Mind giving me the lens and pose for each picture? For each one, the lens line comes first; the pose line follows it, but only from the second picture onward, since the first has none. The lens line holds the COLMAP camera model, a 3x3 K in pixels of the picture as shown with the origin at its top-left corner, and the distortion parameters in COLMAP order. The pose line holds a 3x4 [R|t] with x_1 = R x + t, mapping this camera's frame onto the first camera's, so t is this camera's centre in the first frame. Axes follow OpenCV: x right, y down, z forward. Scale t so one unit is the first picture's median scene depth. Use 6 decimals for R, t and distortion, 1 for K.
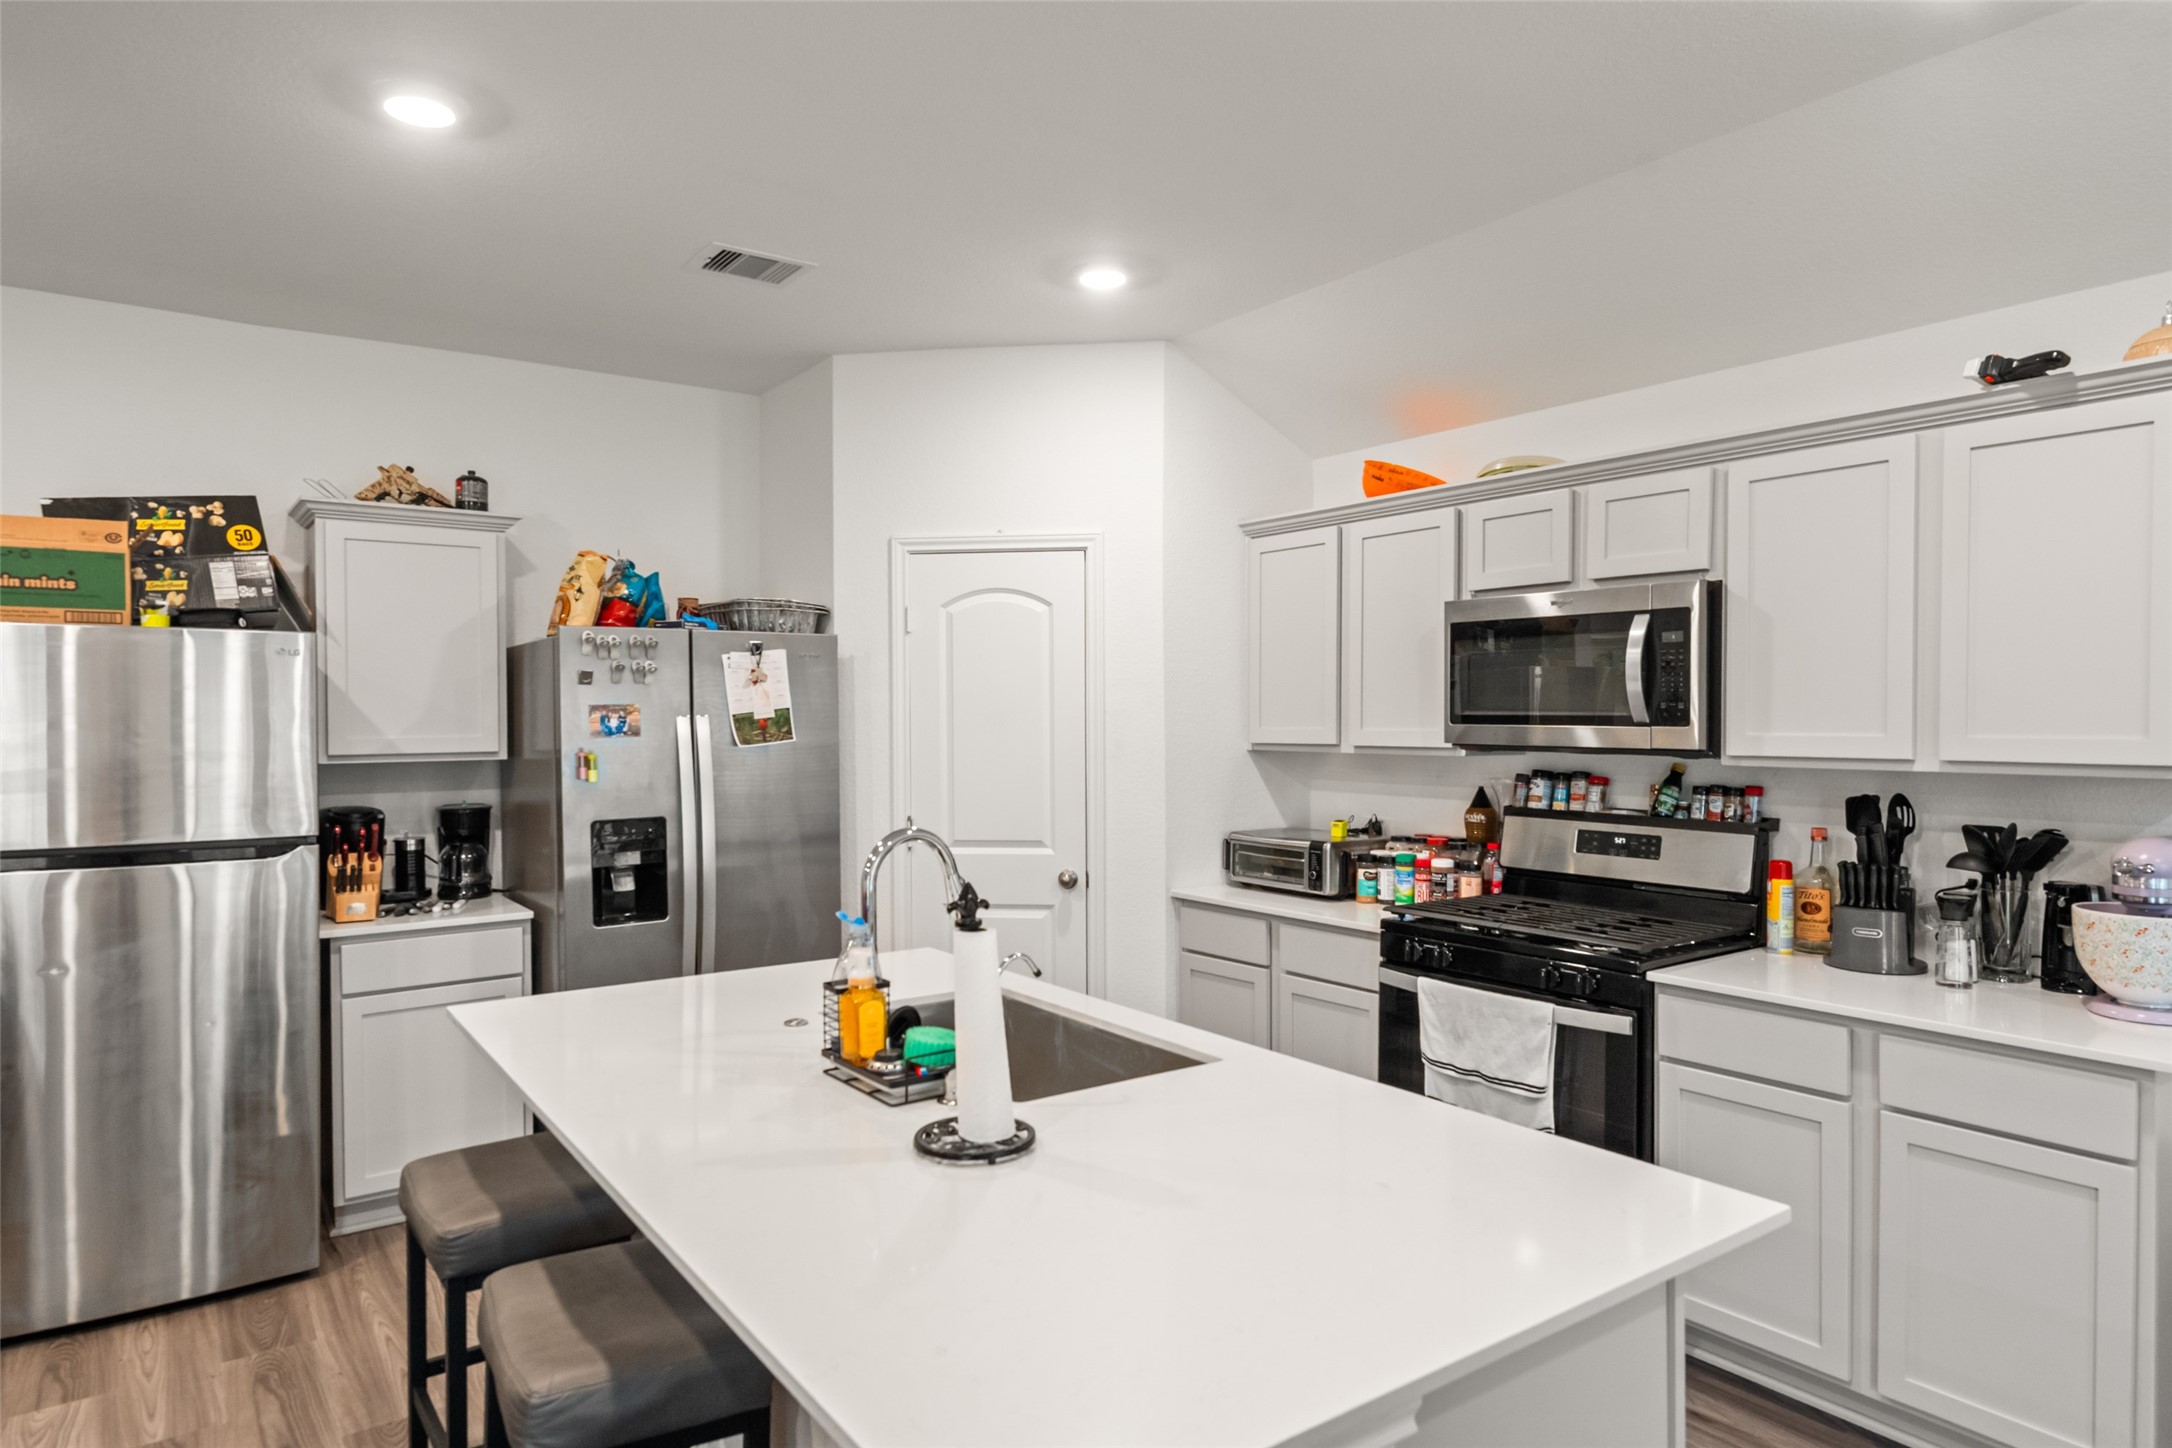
lens RADIAL K [[1282.3, 0, 1087.3], [0, 1282.3, 722.6], [0, 0, 1]] dist [0.008104, -0.001285]
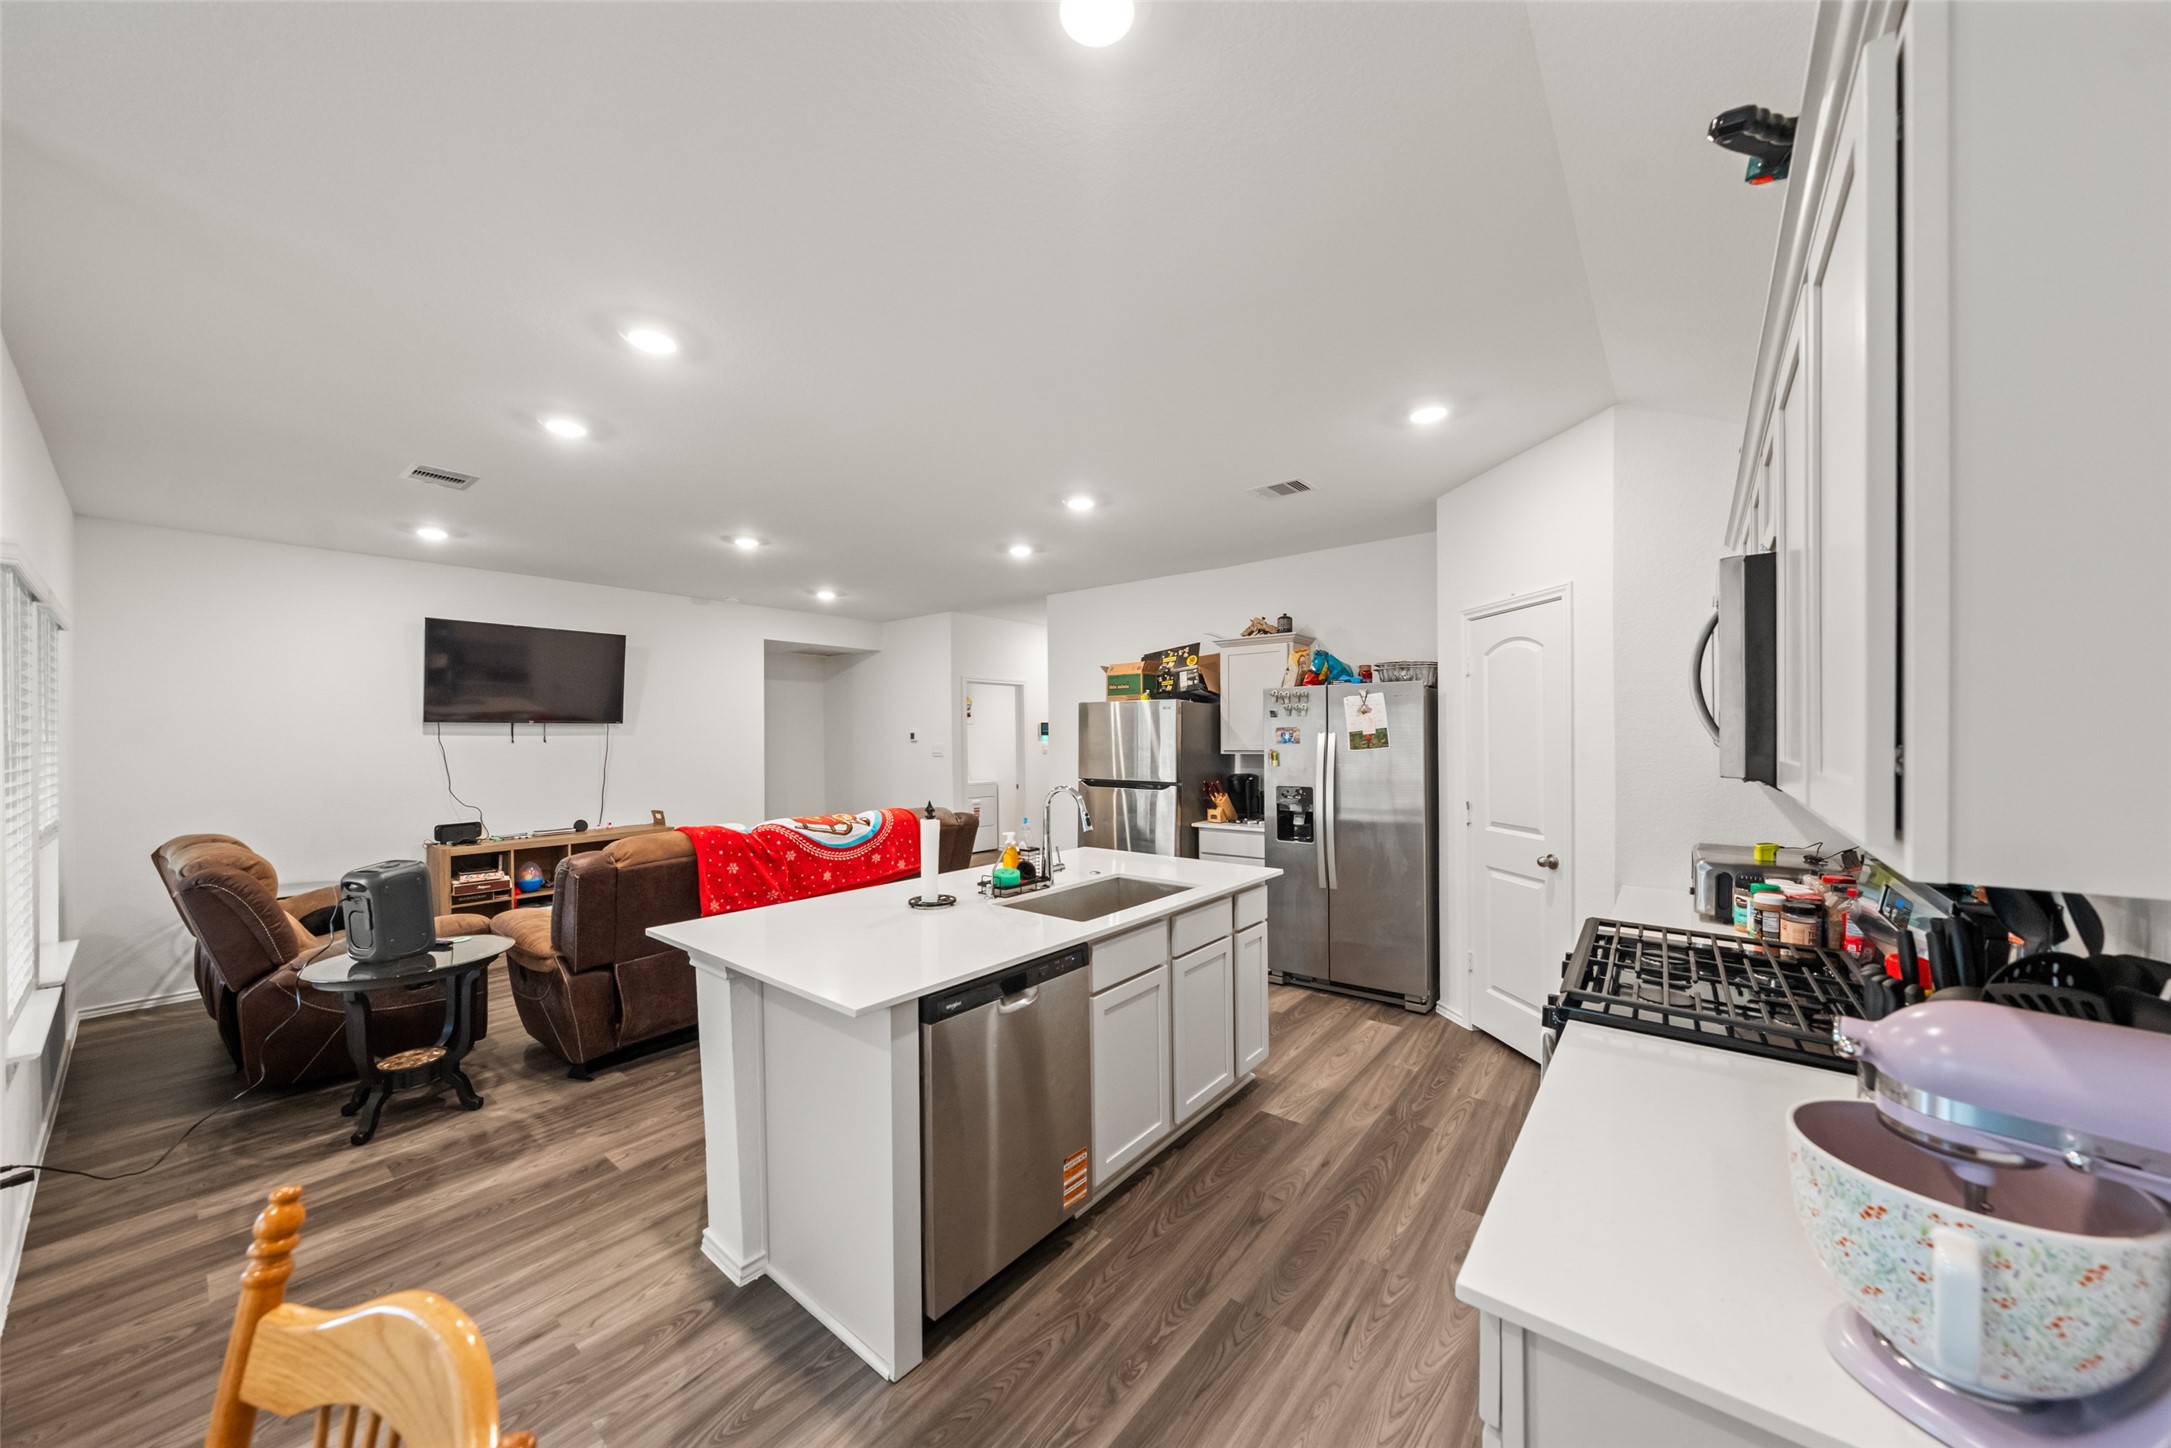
lens RADIAL K [[754.9, 0, 1097.2], [0, 754.9, 735.7], [0, 0, 1]] dist [0.000101, 0.000043]
pose [[0.269246, 0.003630, -0.963065, 0.694347], [0.000522, 0.999992, 0.003915, -0.006005], [0.963071, -0.001557, 0.269242, 0.440631]]
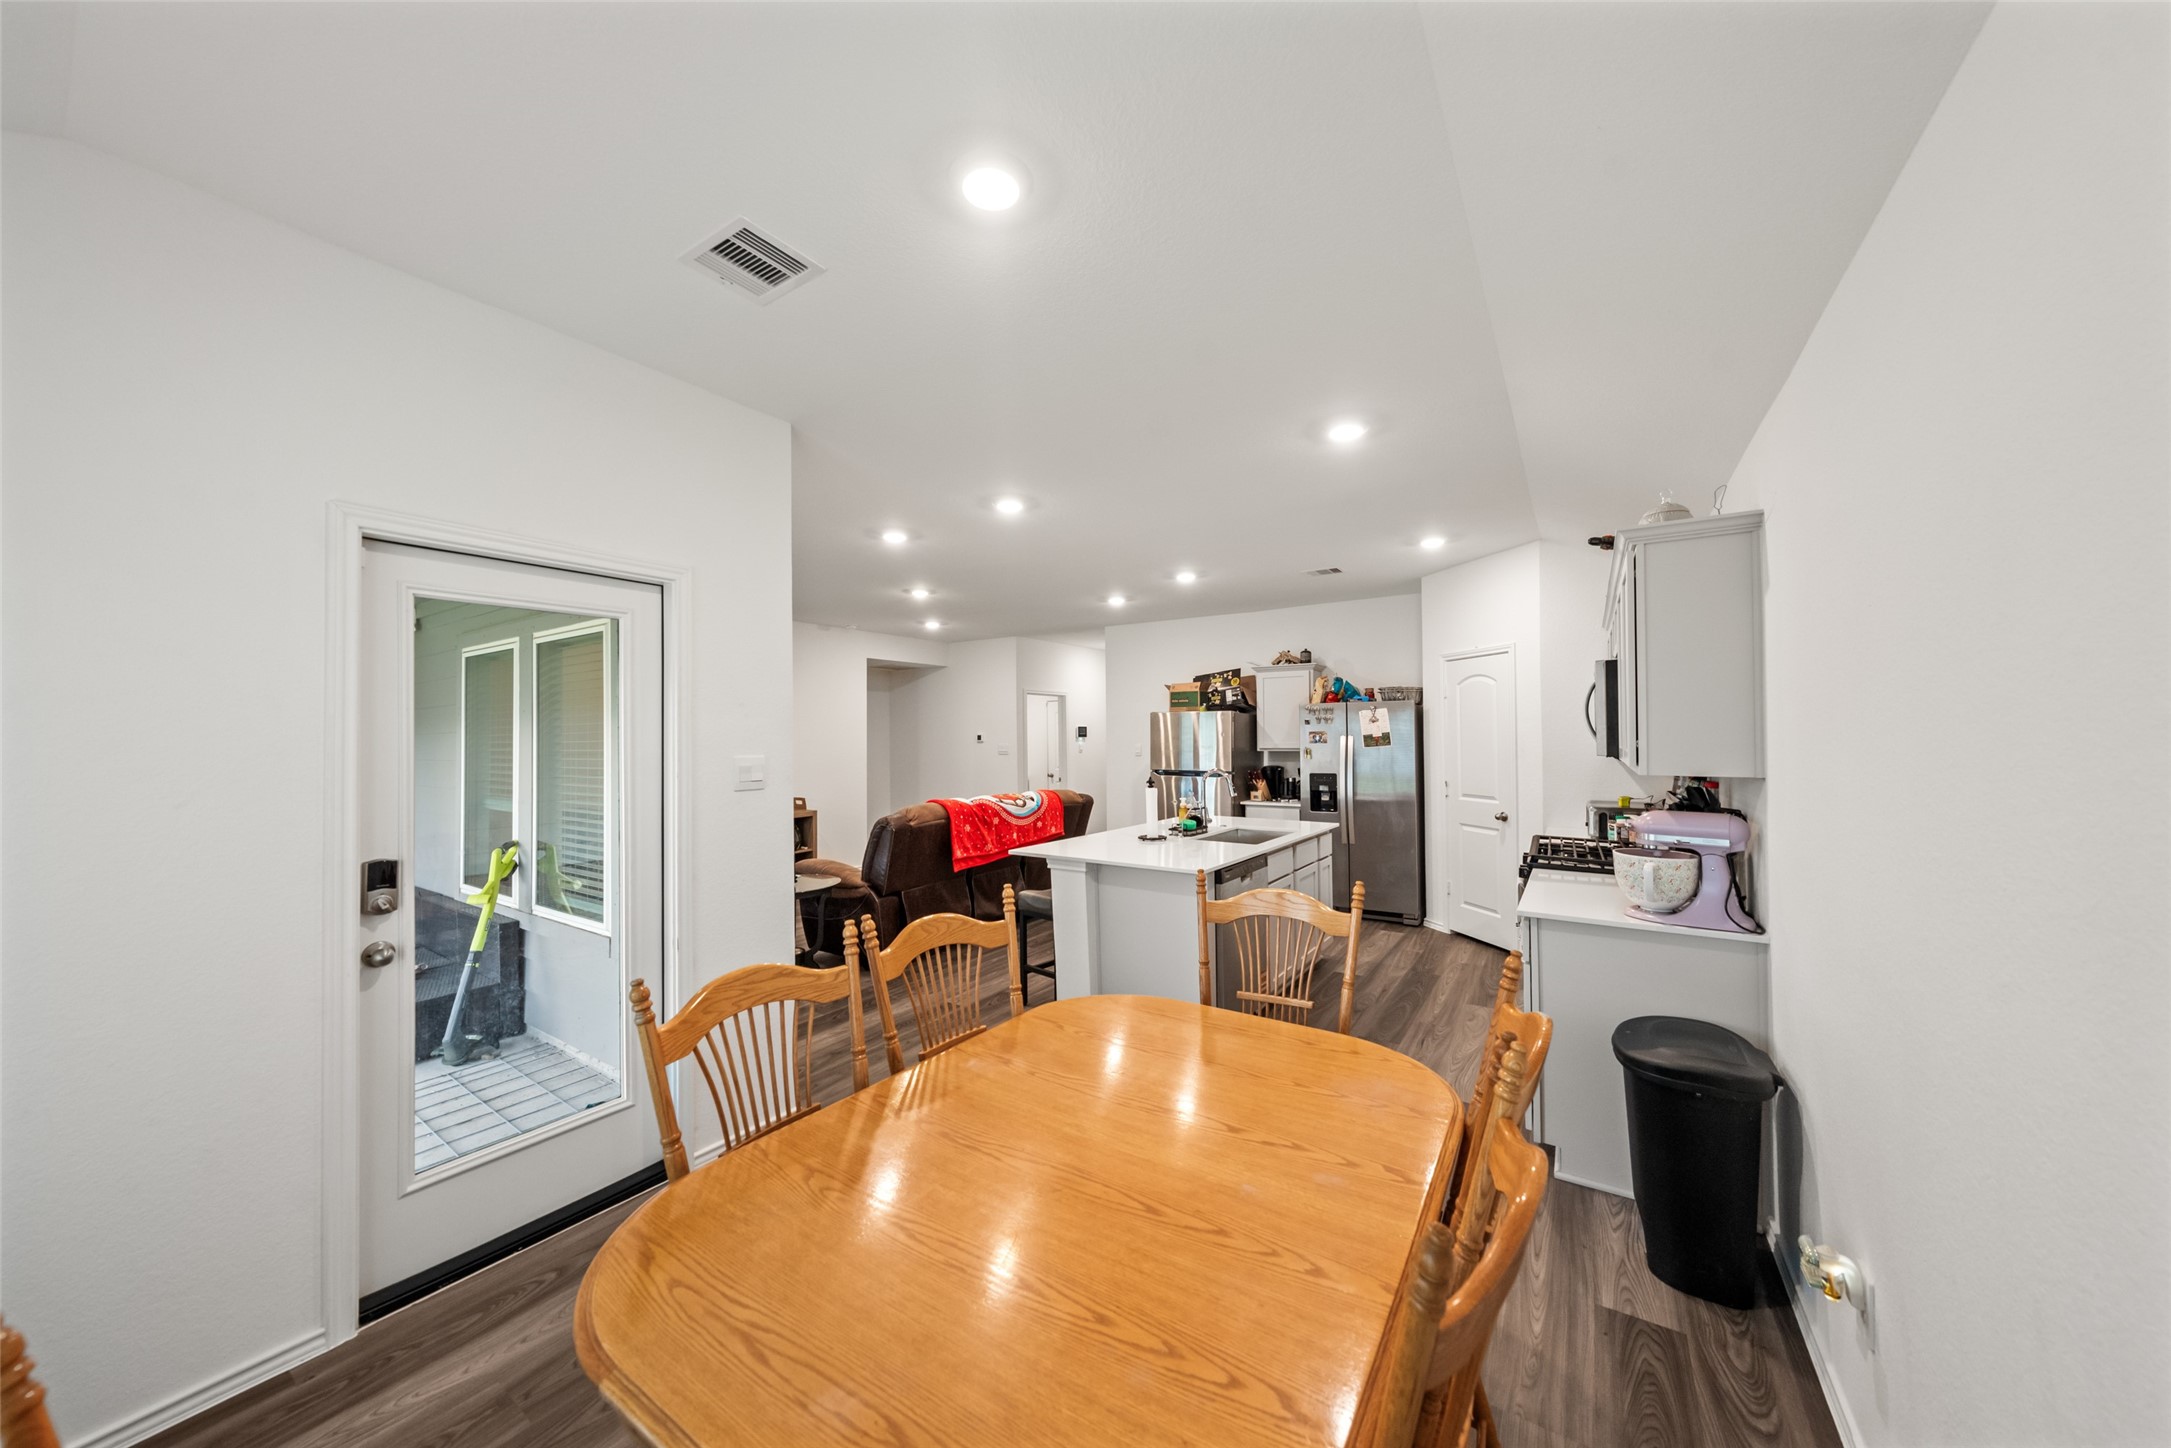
lens RADIAL K [[754.9, 0, 1088.5], [0, 754.9, 724.9], [0, 0, 1]] dist [0.000101, 0.000043]
pose [[0.349077, -0.012667, -0.937008, 1.039646], [-0.000579, 0.999906, -0.013733, -0.006115], [0.937094, 0.005336, 0.349037, -0.029155]]
